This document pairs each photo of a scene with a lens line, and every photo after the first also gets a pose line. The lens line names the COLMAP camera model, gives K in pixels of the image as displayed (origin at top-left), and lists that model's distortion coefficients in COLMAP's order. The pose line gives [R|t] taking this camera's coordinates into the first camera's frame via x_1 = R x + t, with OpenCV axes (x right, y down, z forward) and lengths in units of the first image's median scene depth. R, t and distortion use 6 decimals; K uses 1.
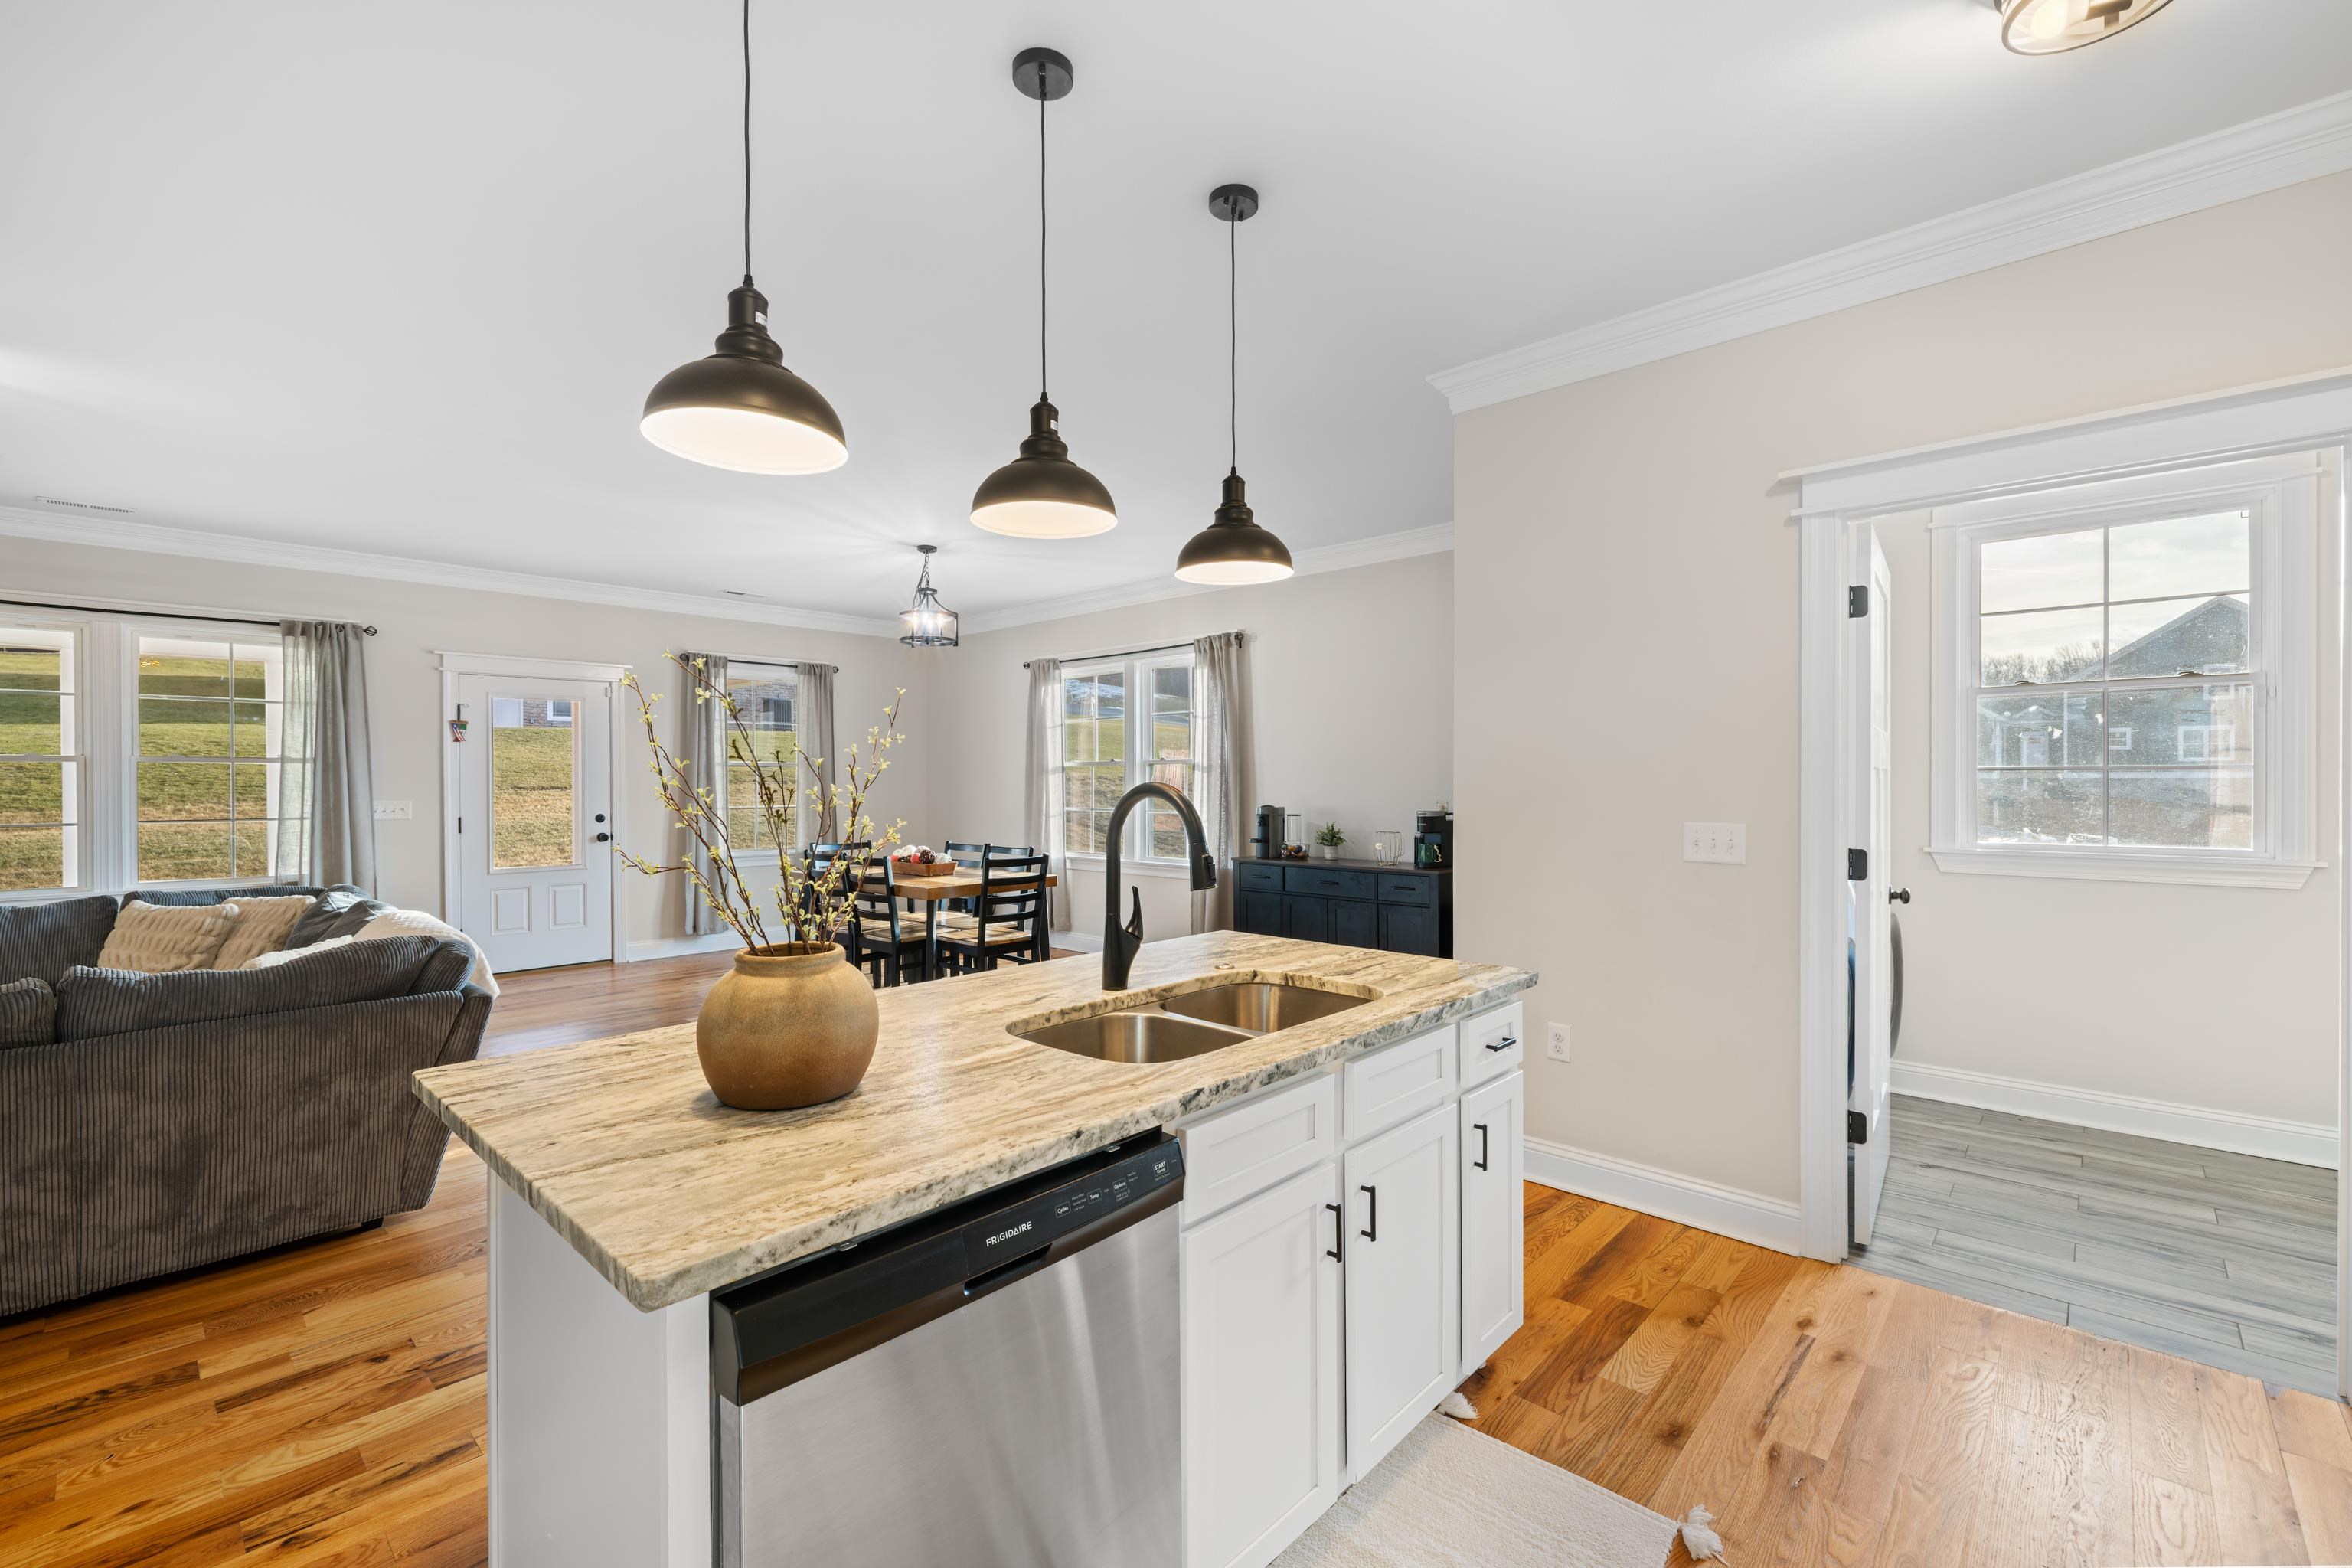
lens RADIAL K [[995.5, 0, 1168.4], [0, 995.5, 788.1], [0, 0, 1]] dist [0.001290, 0.000296]
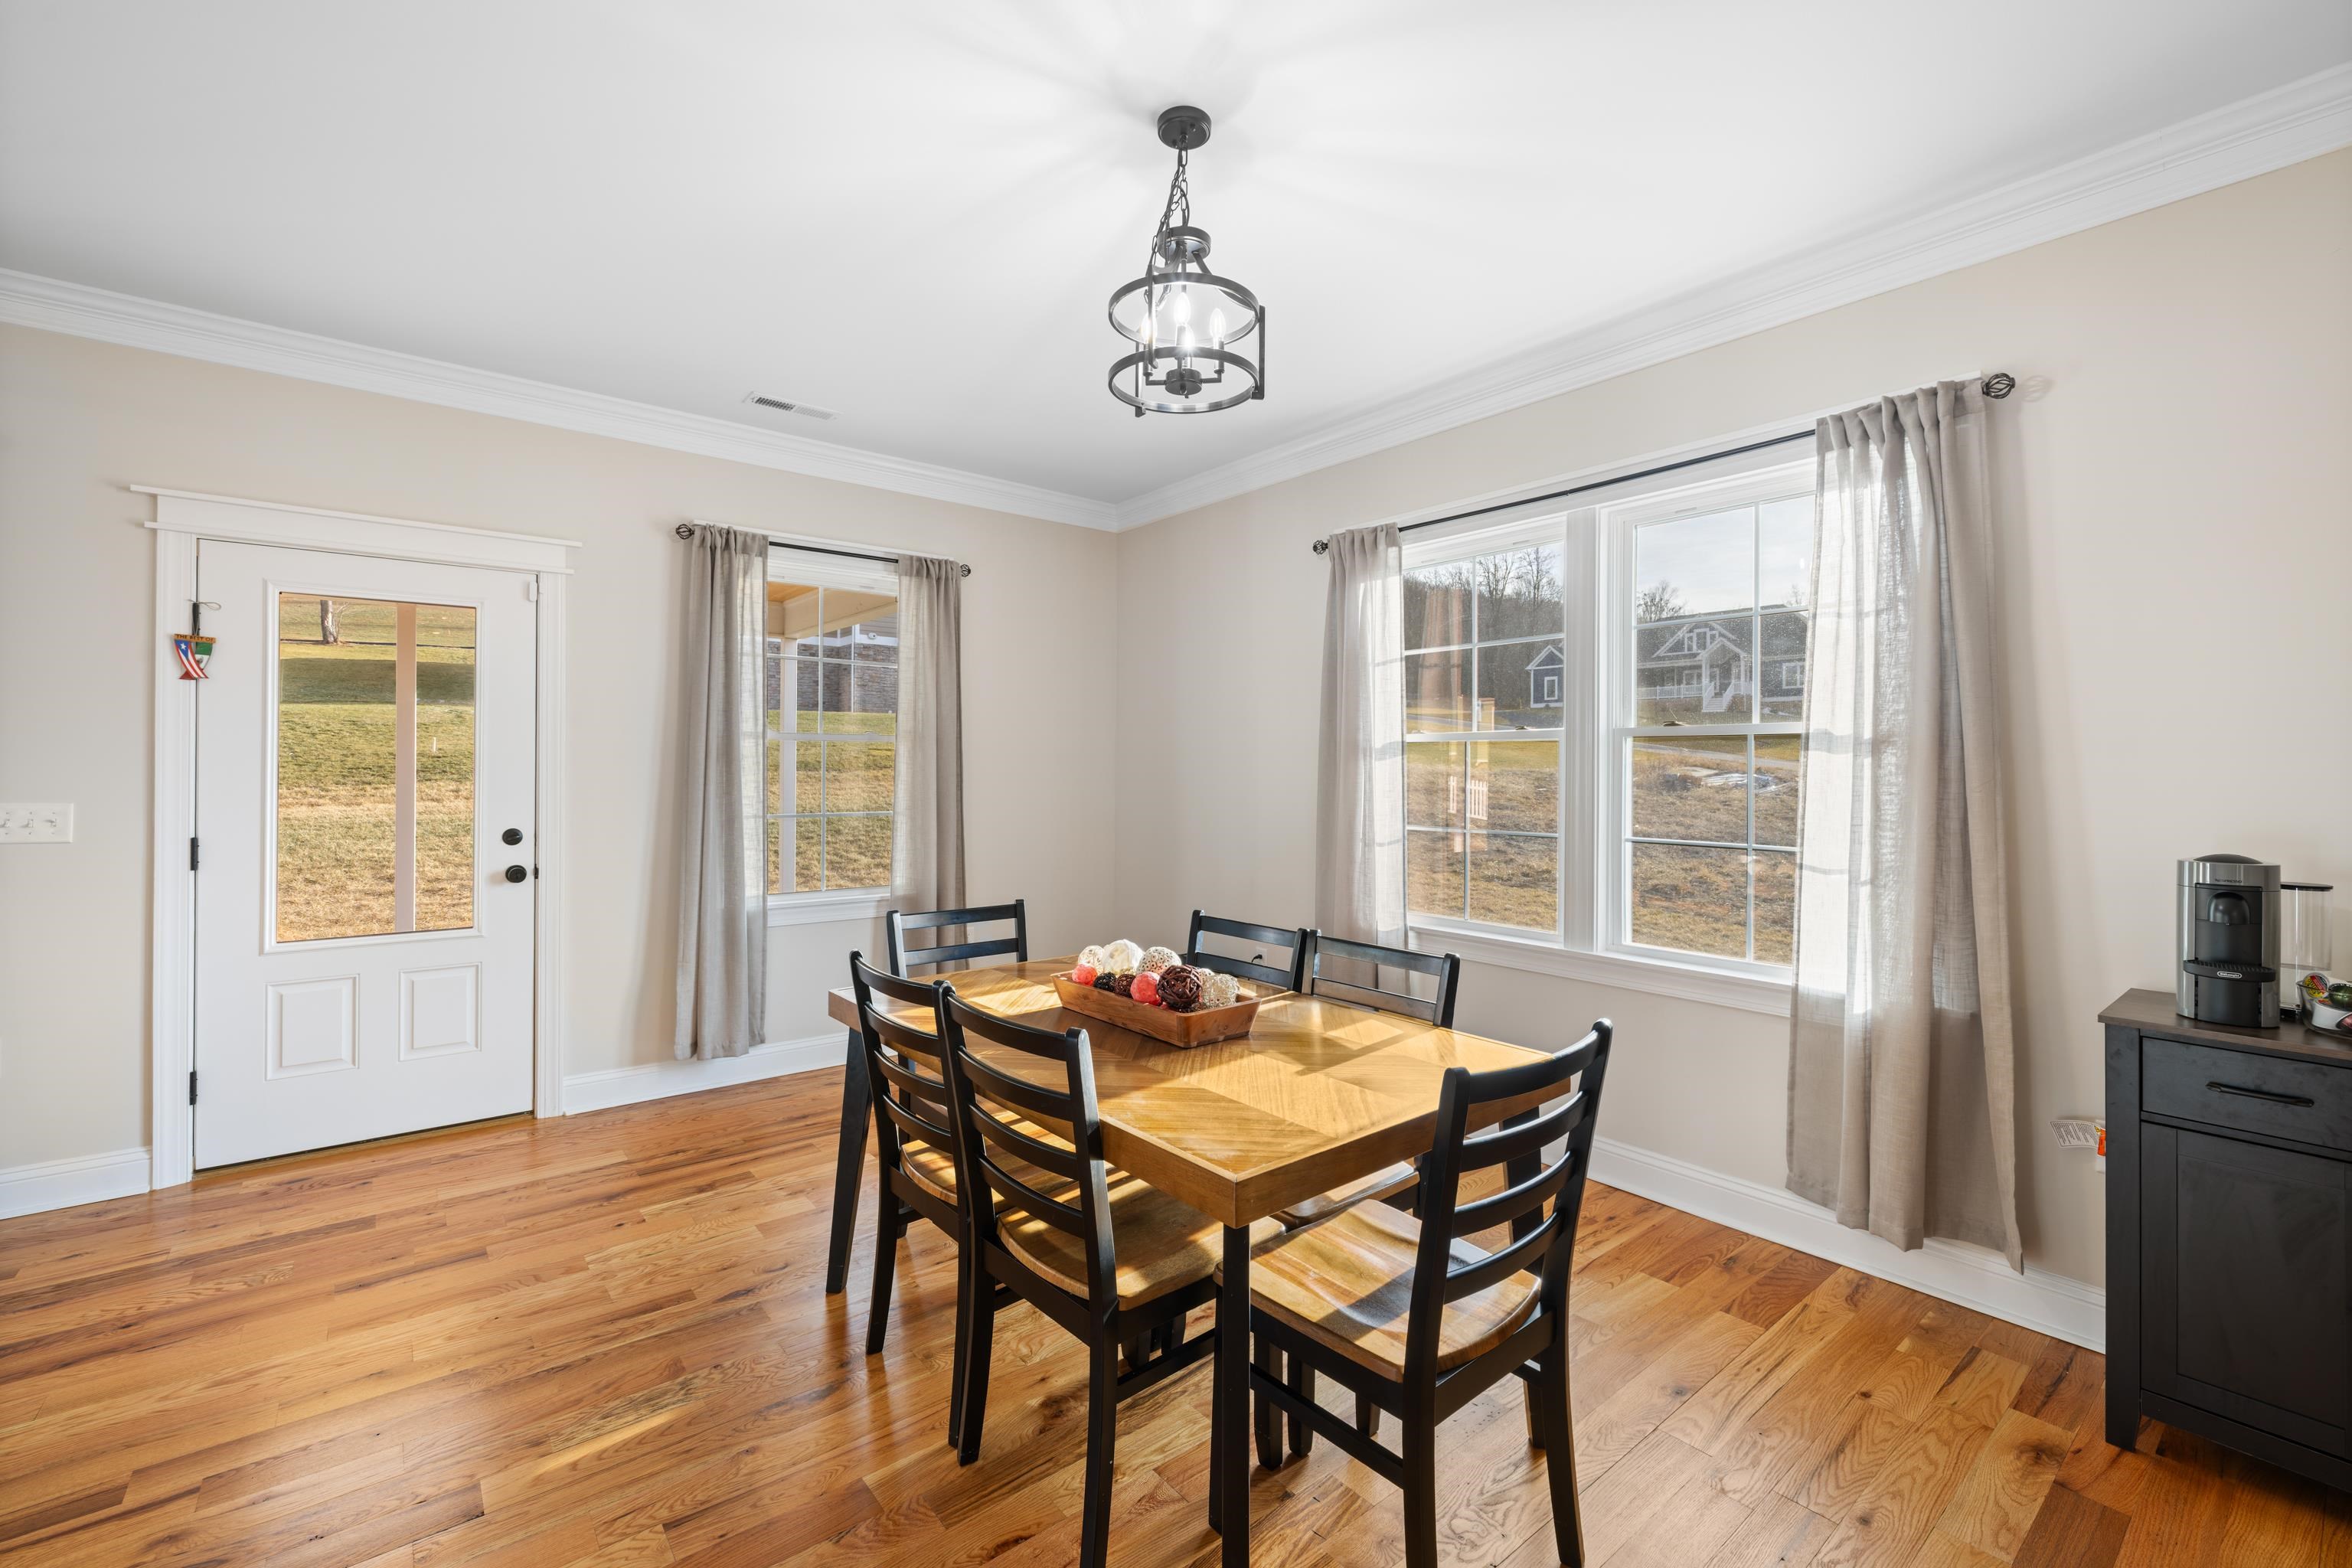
lens RADIAL K [[988.2, 0, 1176.7], [0, 988.2, 770.5], [0, 0, 1]] dist [0.000503, -0.000463]
pose [[0.990913, 0.009143, -0.134195, -0.196806], [-0.009952, 0.999936, -0.005363, -0.005405], [0.134137, 0.006650, 0.990940, 0.651926]]
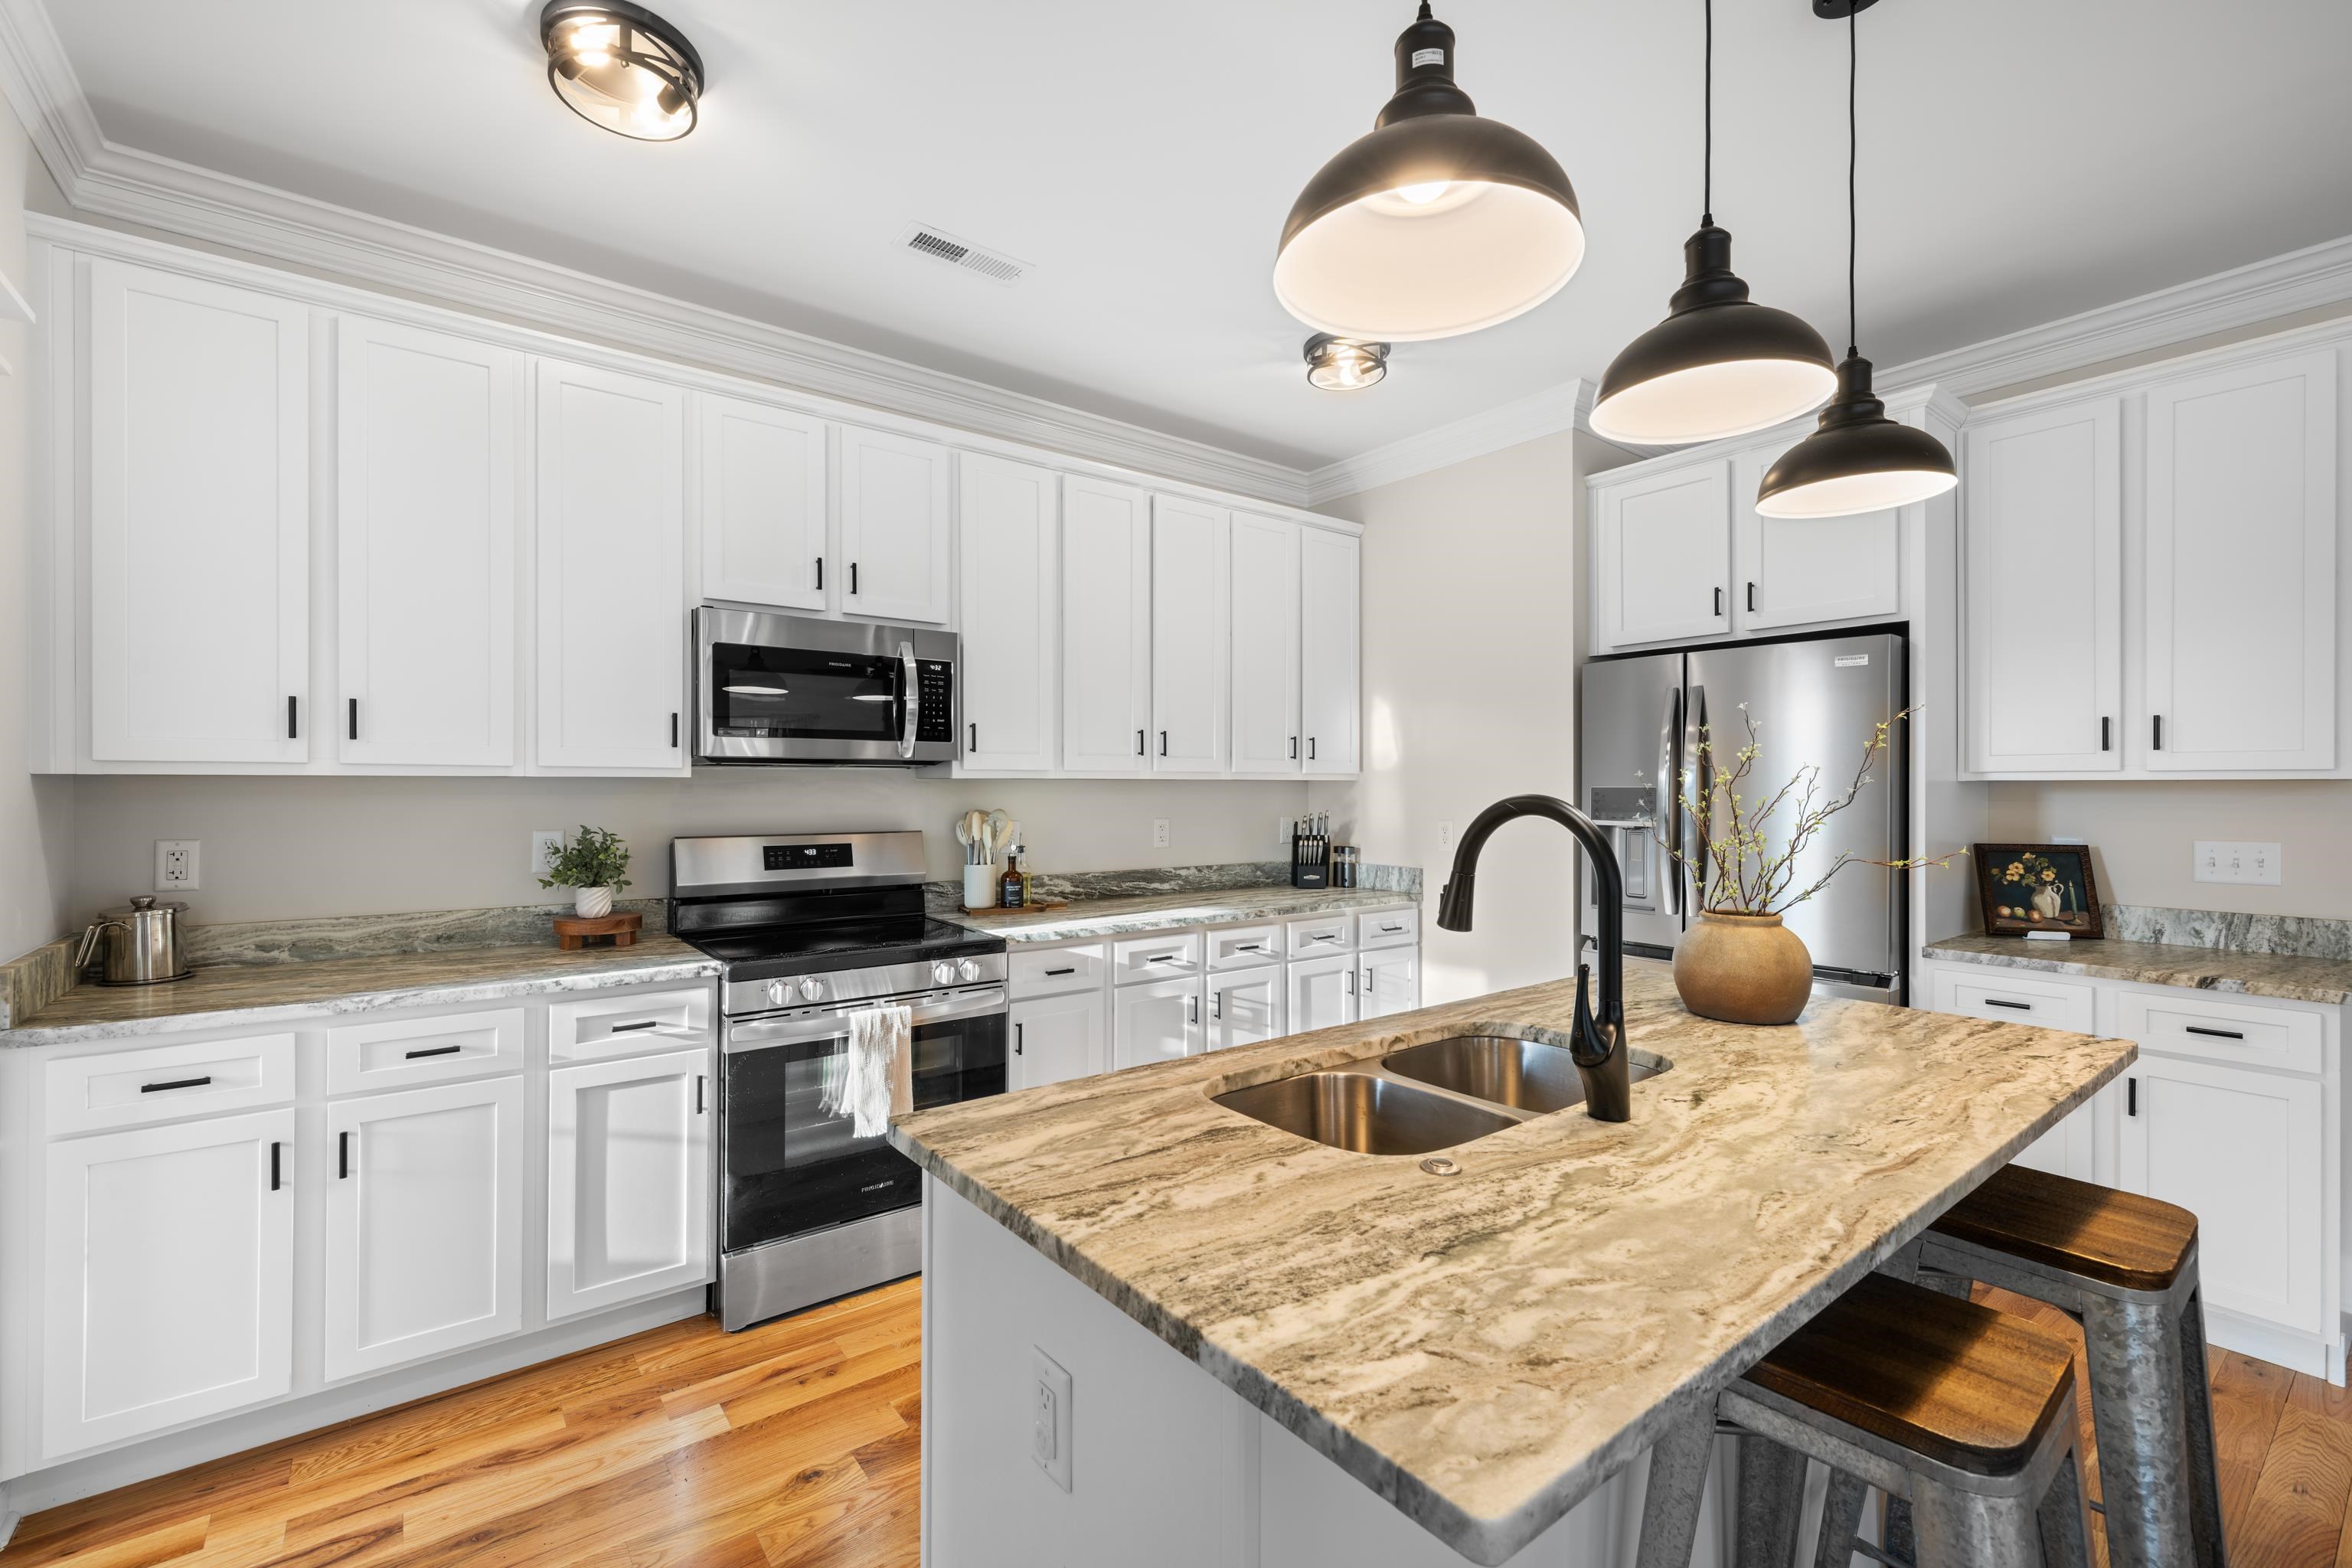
lens RADIAL K [[1005.2, 0, 1171.9], [0, 1005.2, 783.9], [0, 0, 1]] dist [0.002040, 0.000192]
pose [[-0.986951, 0.001199, 0.161019, 0.040453], [0.001549, 0.999997, 0.002051, -0.005104], [-0.161016, 0.002273, -0.986949, 0.571930]]
